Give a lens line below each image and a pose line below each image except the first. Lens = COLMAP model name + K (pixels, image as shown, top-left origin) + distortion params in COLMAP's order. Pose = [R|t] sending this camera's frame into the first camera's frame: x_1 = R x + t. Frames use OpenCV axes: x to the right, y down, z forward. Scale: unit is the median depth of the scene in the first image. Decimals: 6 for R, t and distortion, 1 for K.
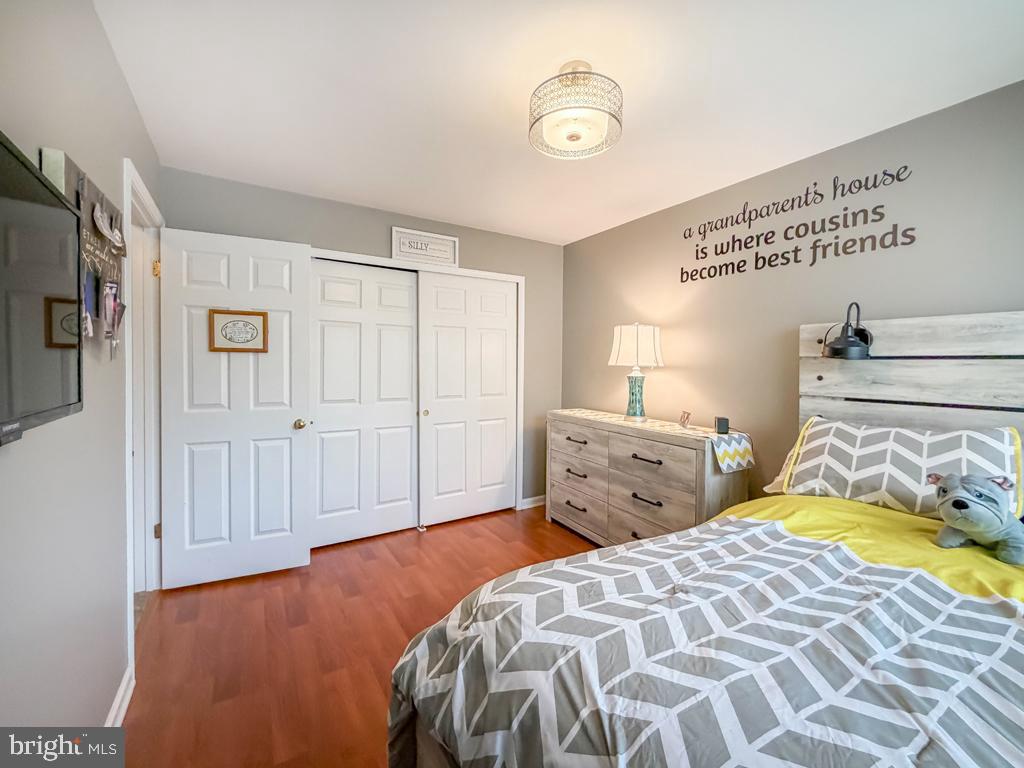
lens RADIAL K [[421.5, 0, 504.1], [0, 421.5, 364.2], [0, 0, 1]] dist [0.001288, 0.000043]
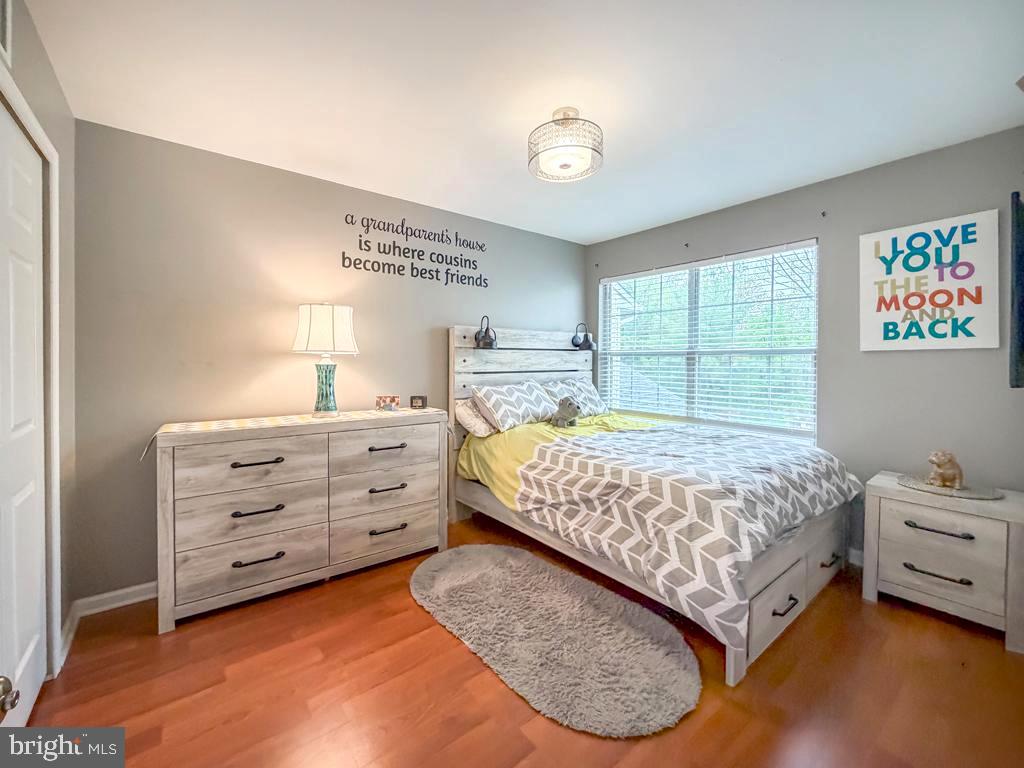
lens RADIAL K [[421.5, 0, 504.1], [0, 421.5, 364.2], [0, 0, 1]] dist [0.001288, 0.000043]
pose [[-0.110871, -0.016931, 0.993691, -0.699861], [0.002786, 0.999846, 0.017347, 0.016429], [-0.993831, 0.004691, -0.110806, 0.884508]]
